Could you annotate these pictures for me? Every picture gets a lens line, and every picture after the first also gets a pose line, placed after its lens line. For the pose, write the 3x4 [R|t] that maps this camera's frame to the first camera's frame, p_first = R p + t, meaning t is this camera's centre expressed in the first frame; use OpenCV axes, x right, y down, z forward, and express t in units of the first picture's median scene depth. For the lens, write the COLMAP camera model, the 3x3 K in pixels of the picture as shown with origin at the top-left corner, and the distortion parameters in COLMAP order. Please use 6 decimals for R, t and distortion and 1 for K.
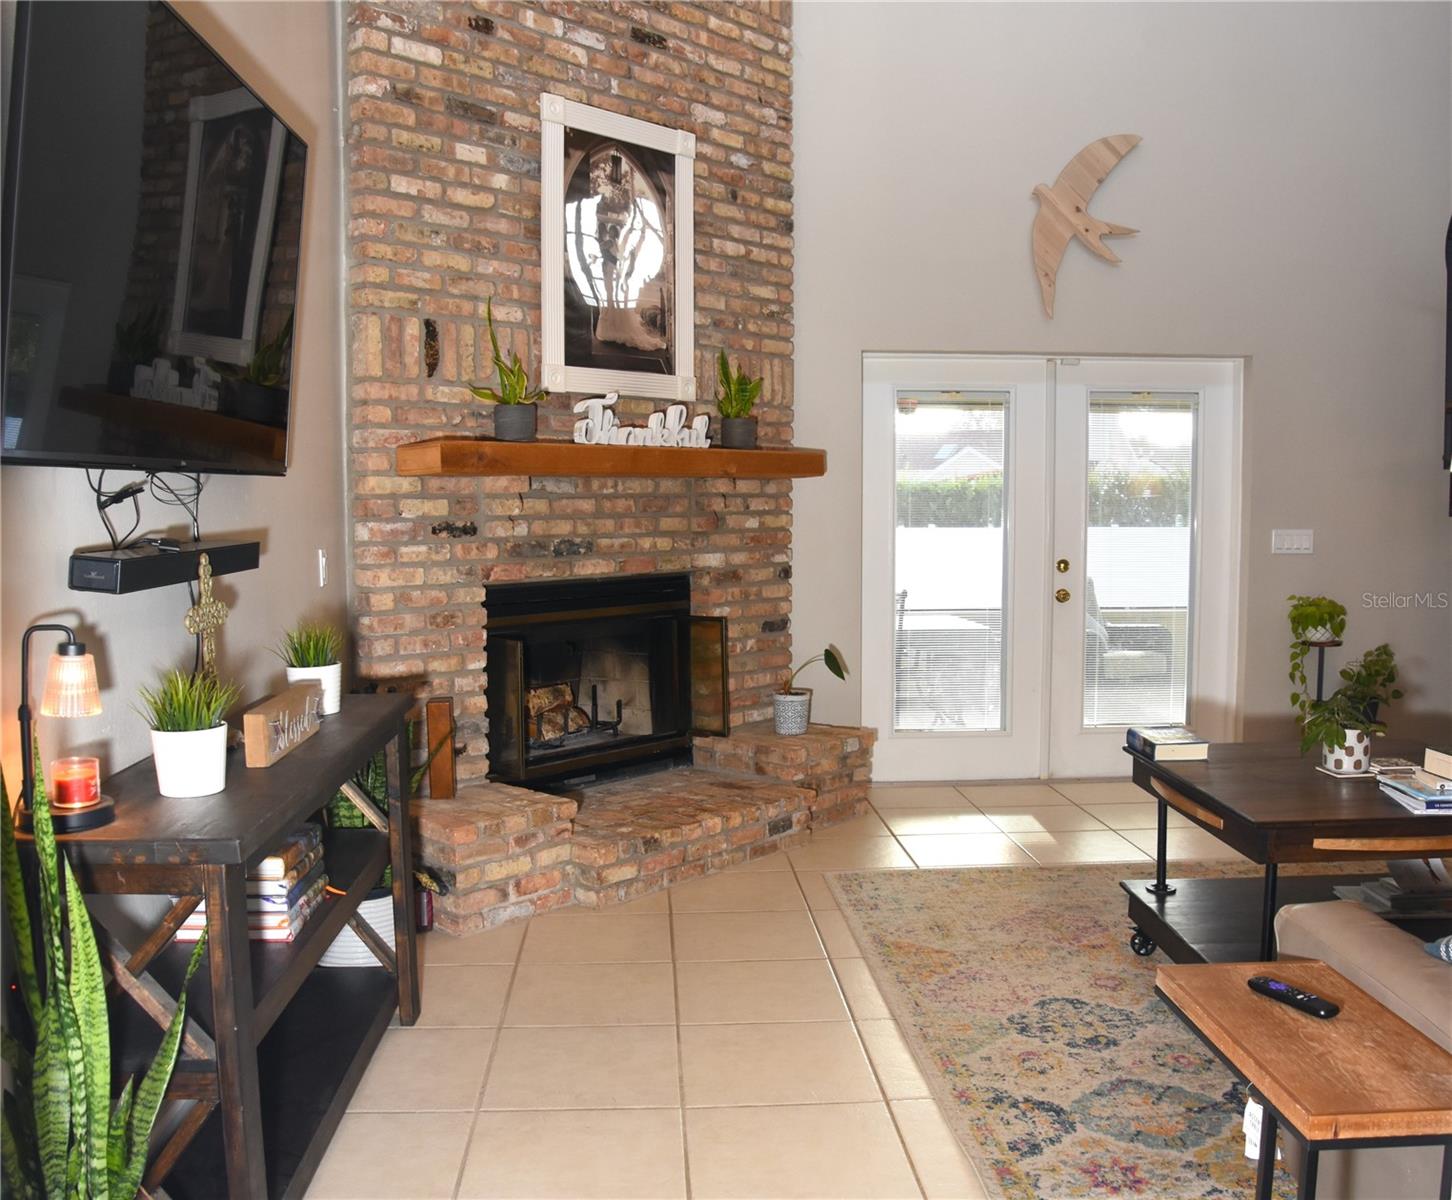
lens RADIAL K [[1297.1, 0, 721.9], [0, 1297.1, 603.2], [0, 0, 1]] dist [-0.114132, 0.049884]
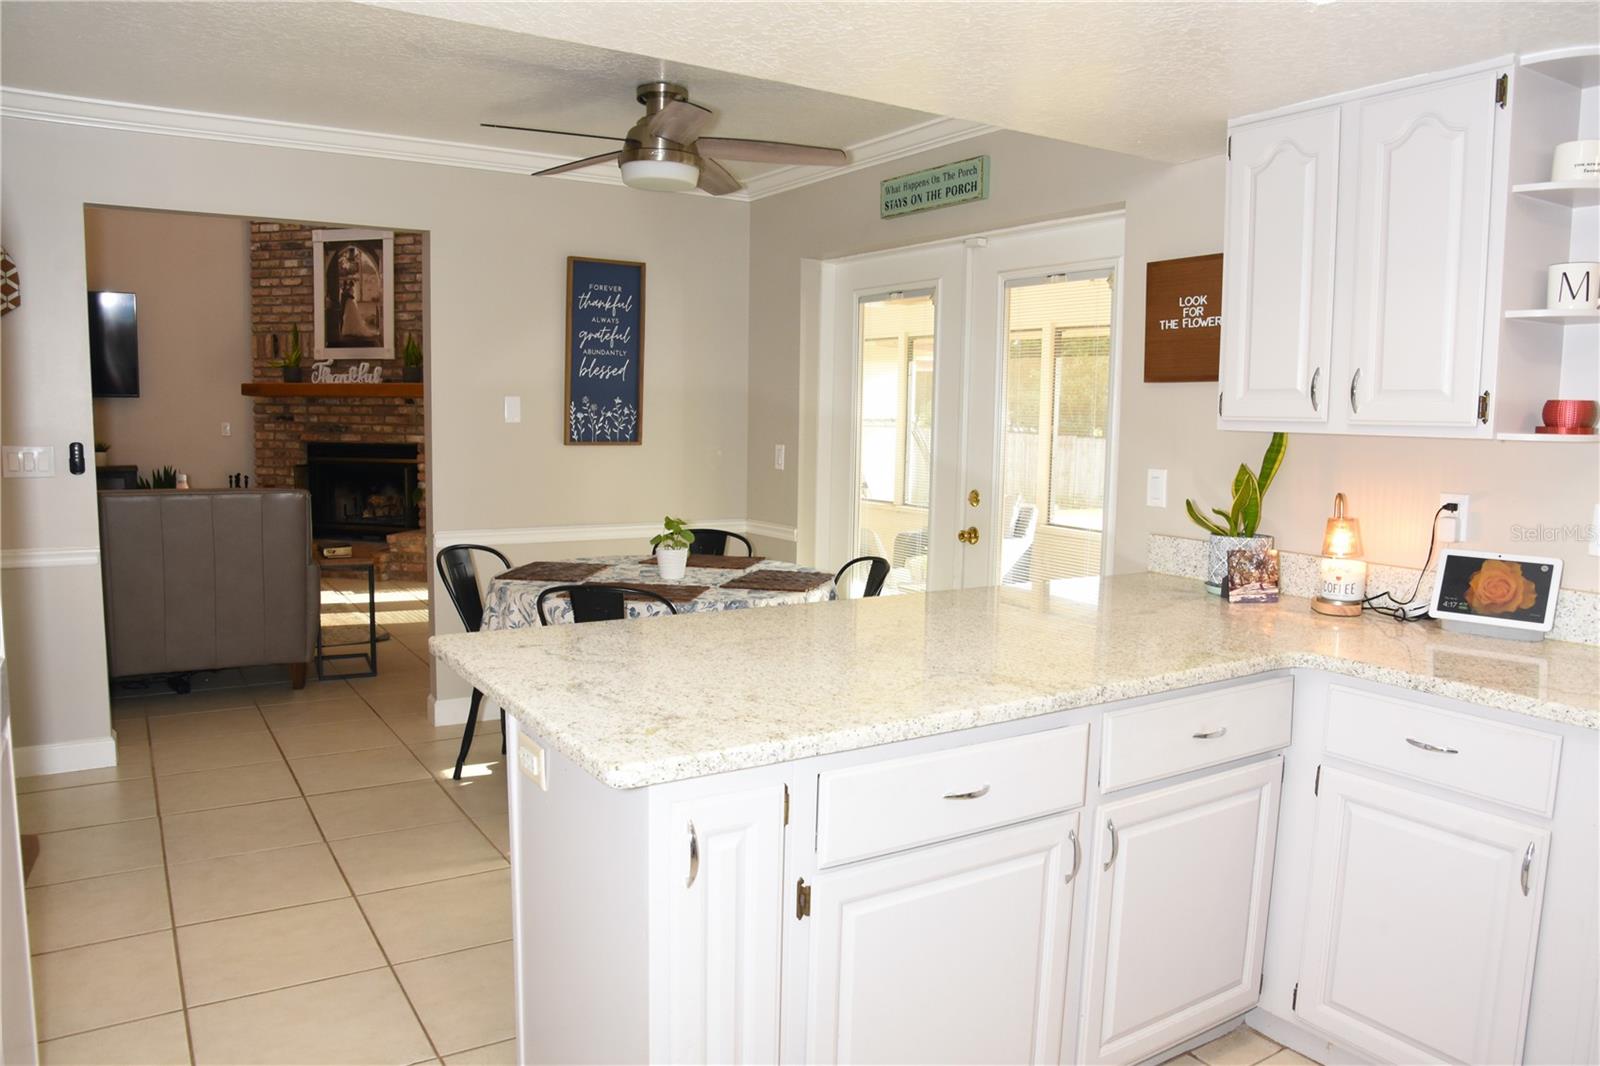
lens RADIAL K [[1131.3, 0, 810.3], [0, 1131.3, 534.9], [0, 0, 1]] dist [-0.121296, 0.063862]
pose [[0.485606, 0.110325, -0.867188, 1.872862], [-0.090786, 0.993005, 0.075494, -0.075022], [0.869451, 0.042068, 0.492225, 0.738828]]
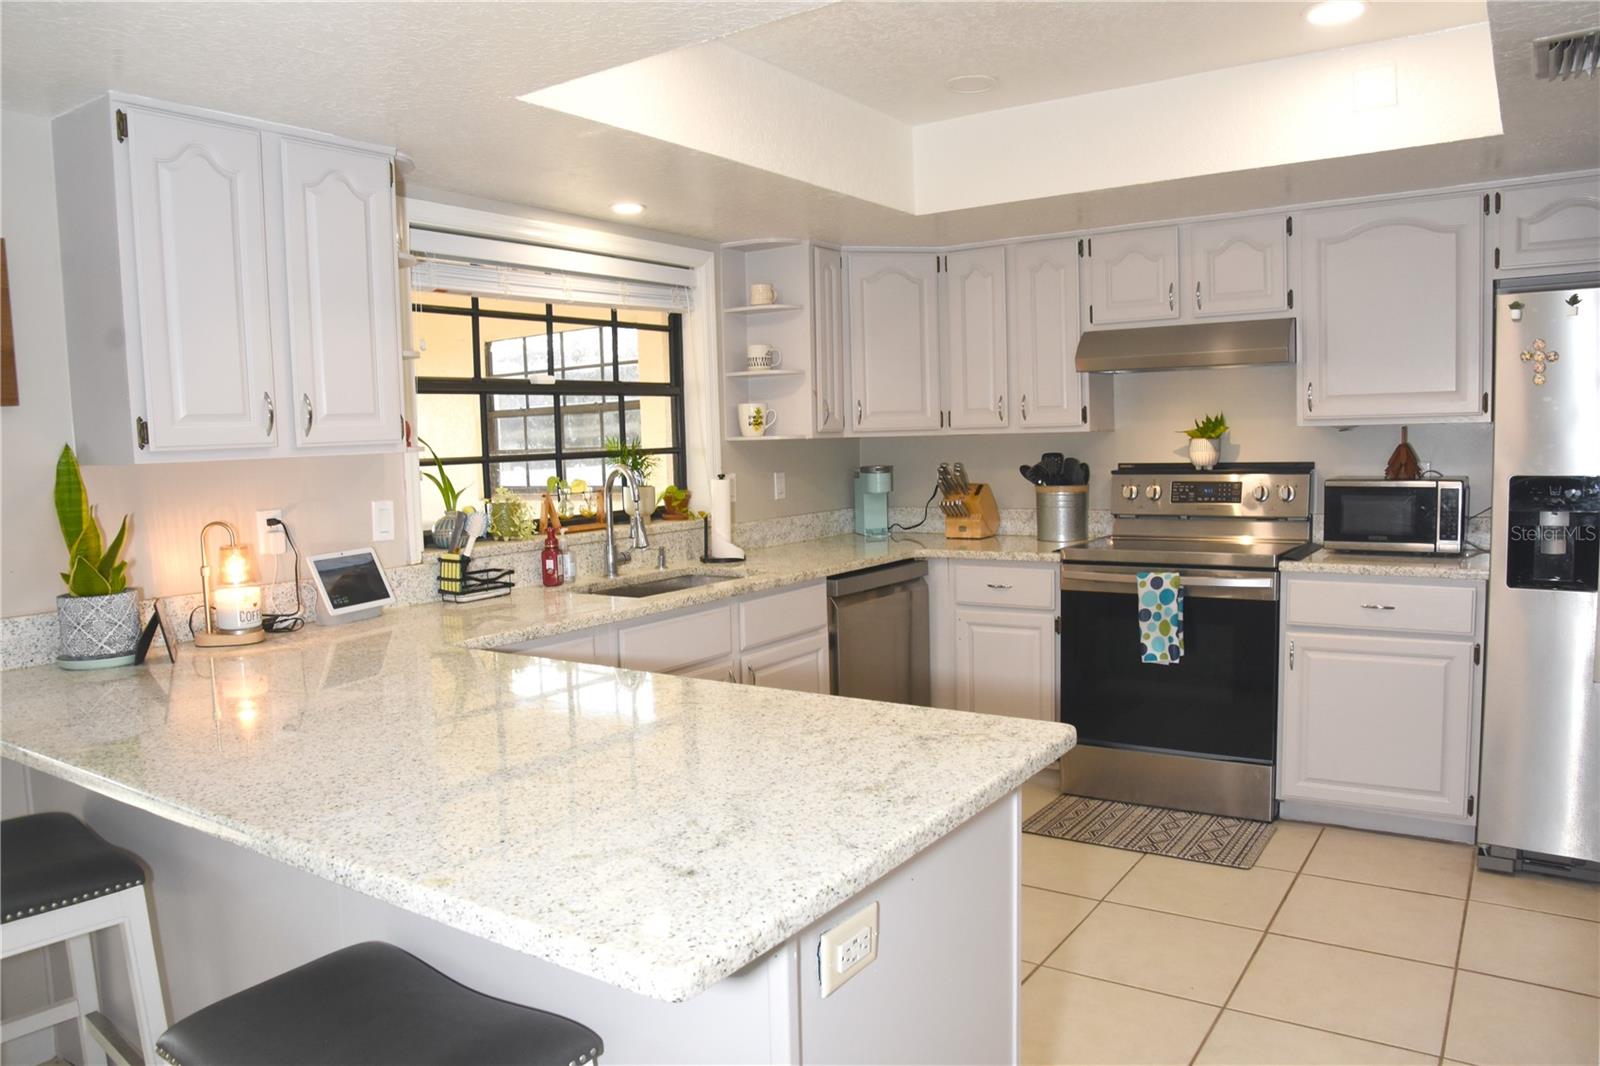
lens RADIAL K [[1131.3, 0, 806.7], [0, 1131.3, 542.6], [0, 0, 1]] dist [-0.121296, 0.063862]
pose [[0.612198, -0.087418, 0.785857, 1.299963], [0.088335, 0.995210, 0.041892, -0.065777], [-0.785755, 0.043772, 0.616987, 0.692187]]
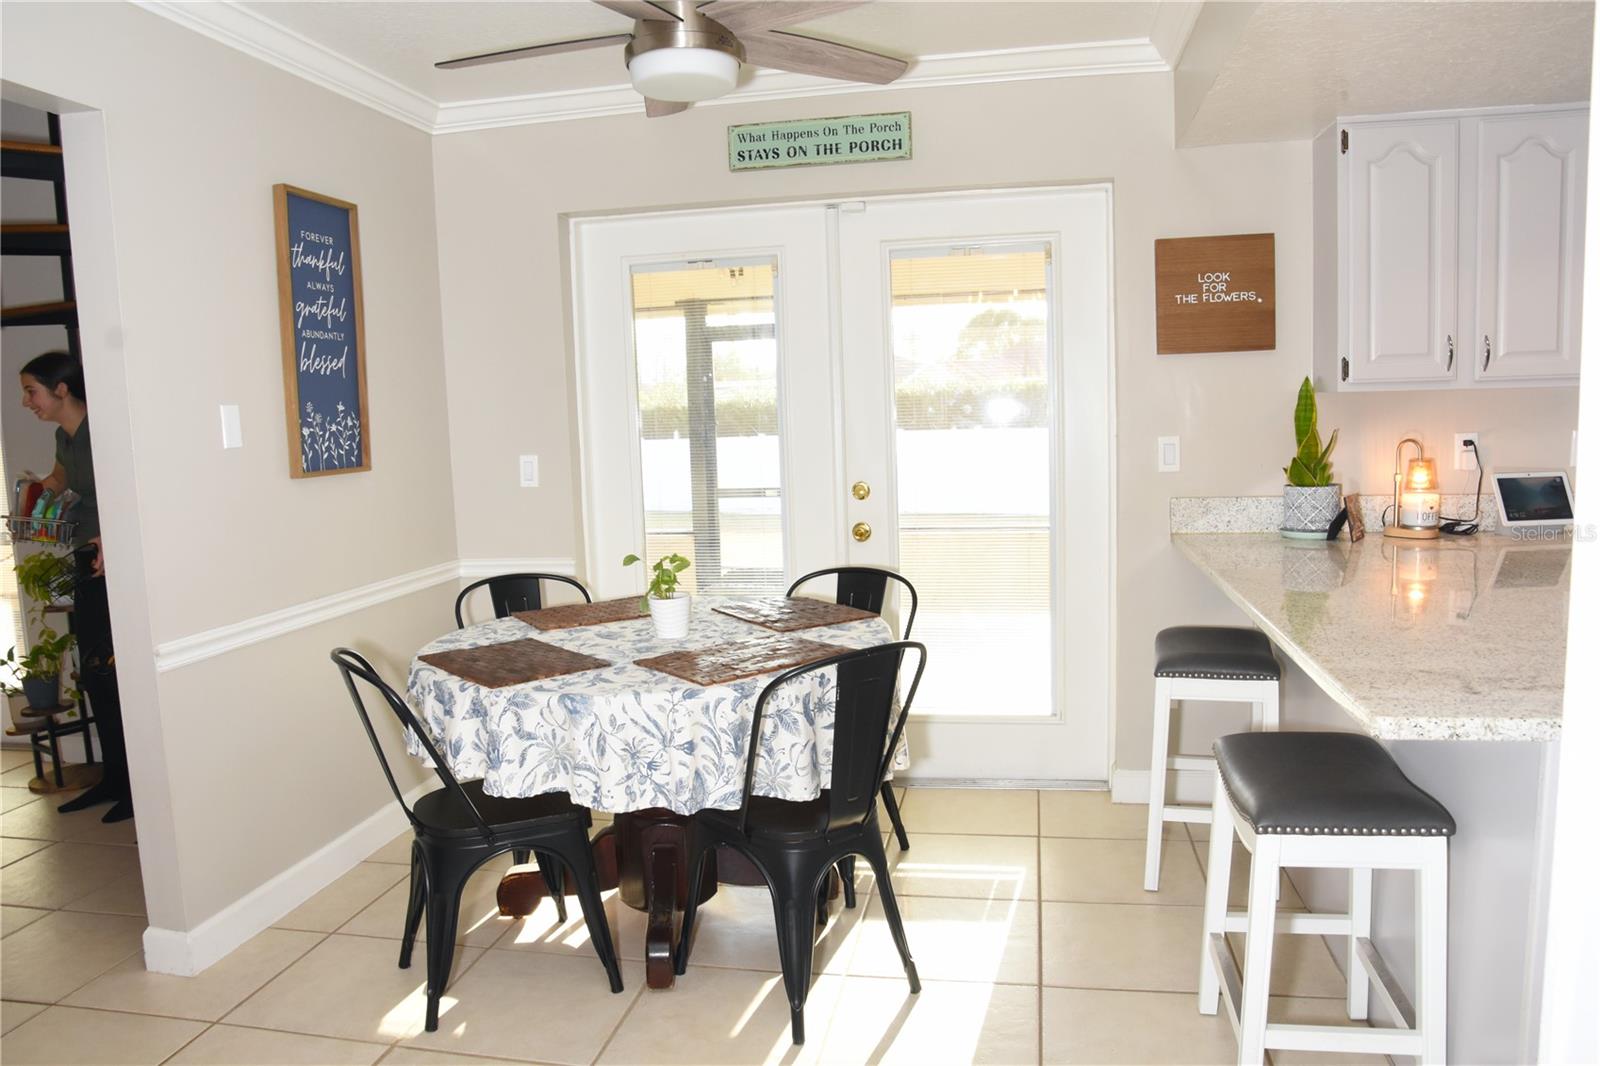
lens RADIAL K [[1131.3, 0, 795.4], [0, 1131.3, 534.6], [0, 0, 1]] dist [-0.121296, 0.063862]
pose [[0.966514, 0.001809, -0.256608, 1.350889], [0.008345, 0.999225, 0.038474, -0.050026], [0.256479, -0.039327, 0.965749, 0.508358]]
